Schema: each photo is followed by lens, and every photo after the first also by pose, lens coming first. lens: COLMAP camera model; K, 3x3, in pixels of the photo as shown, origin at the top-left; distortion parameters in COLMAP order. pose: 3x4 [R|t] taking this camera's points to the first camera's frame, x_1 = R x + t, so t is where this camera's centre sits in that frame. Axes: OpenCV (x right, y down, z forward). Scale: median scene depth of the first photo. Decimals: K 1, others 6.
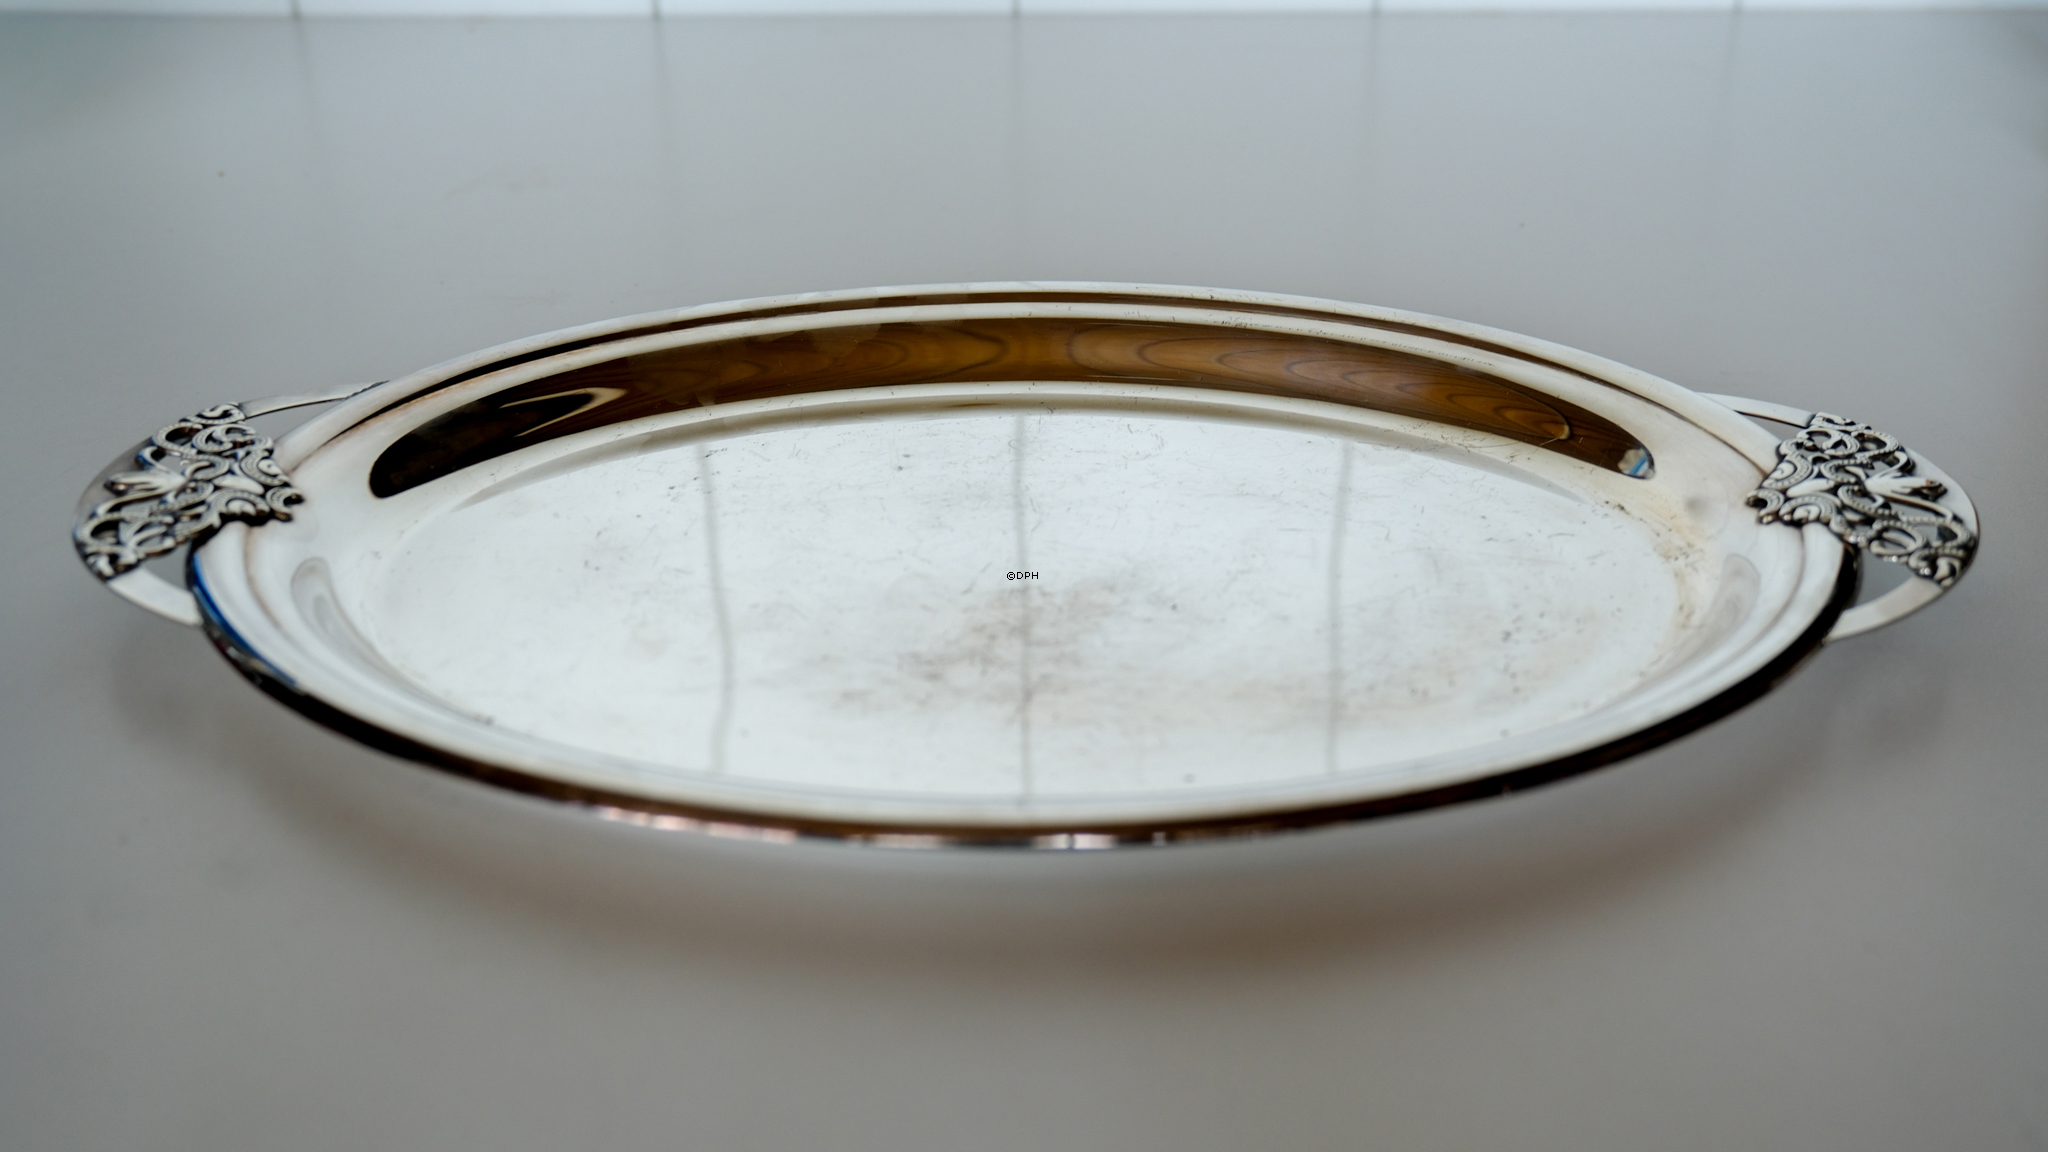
lens RADIAL K [[2206.5, 0, 1024.0], [0, 2206.5, 576.0], [0, 0, 1]] dist [0.006911, -0.003171]
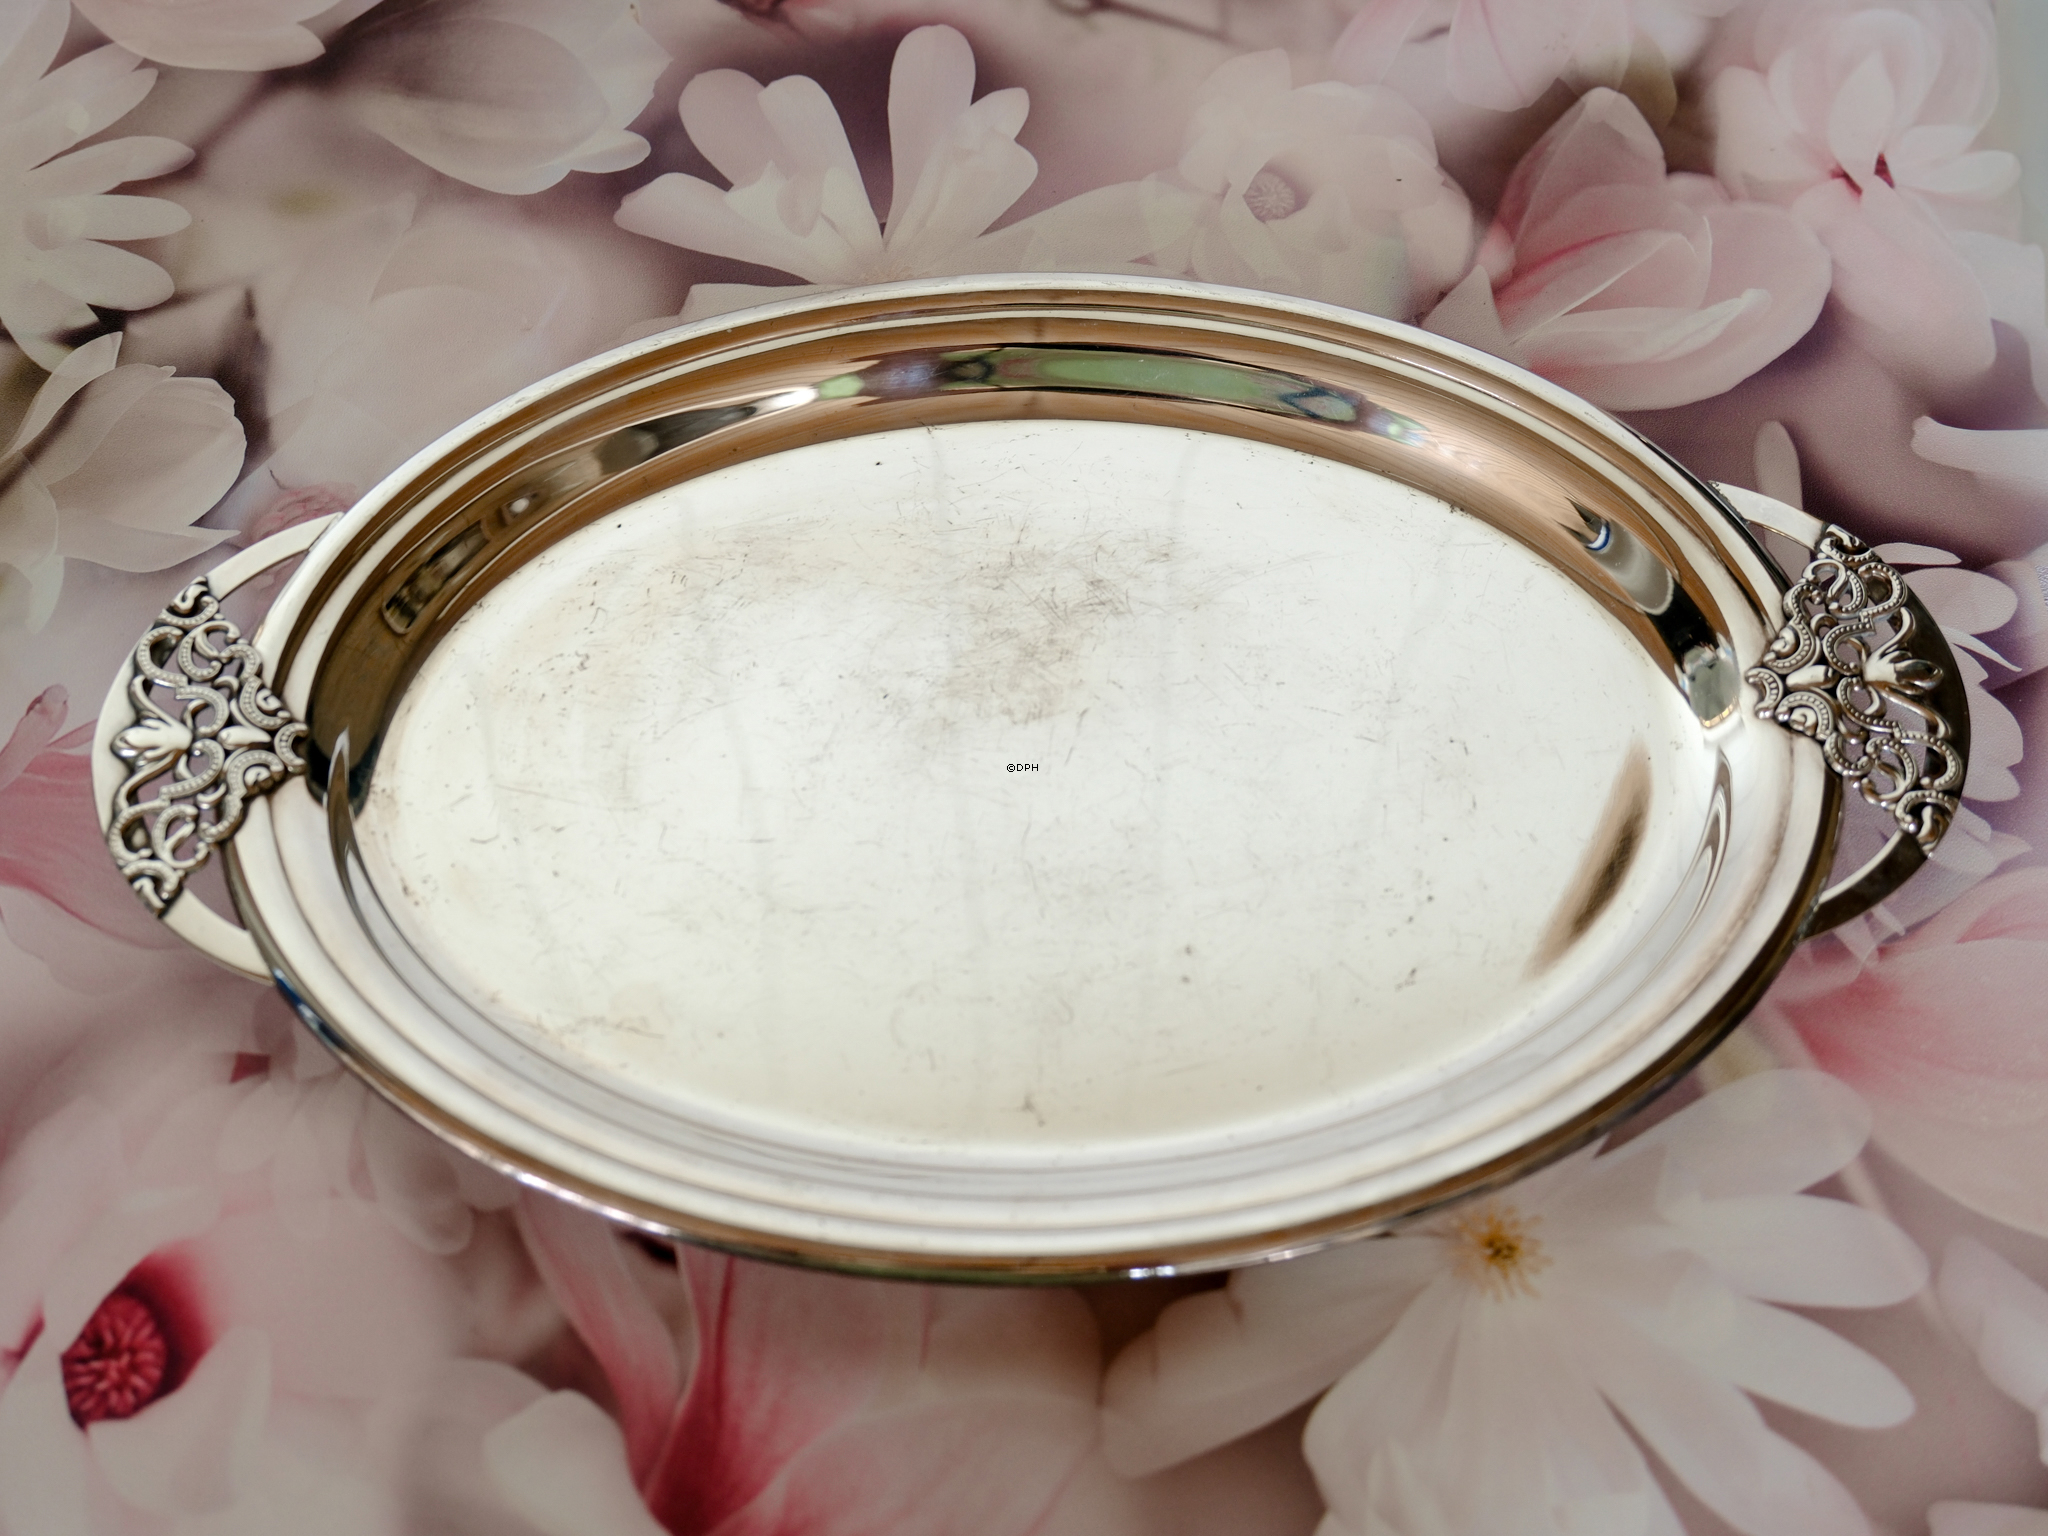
lens RADIAL K [[2213.3, 0, 1024.0], [0, 2213.3, 768.0], [0, 0, 1]] dist [-0.007088, -0.000112]
pose [[-0.997269, 0.060746, -0.042014, 0.049479], [-0.042865, -0.012771, 0.998999, -1.075207], [0.060149, 0.998072, 0.015340, 1.041681]]
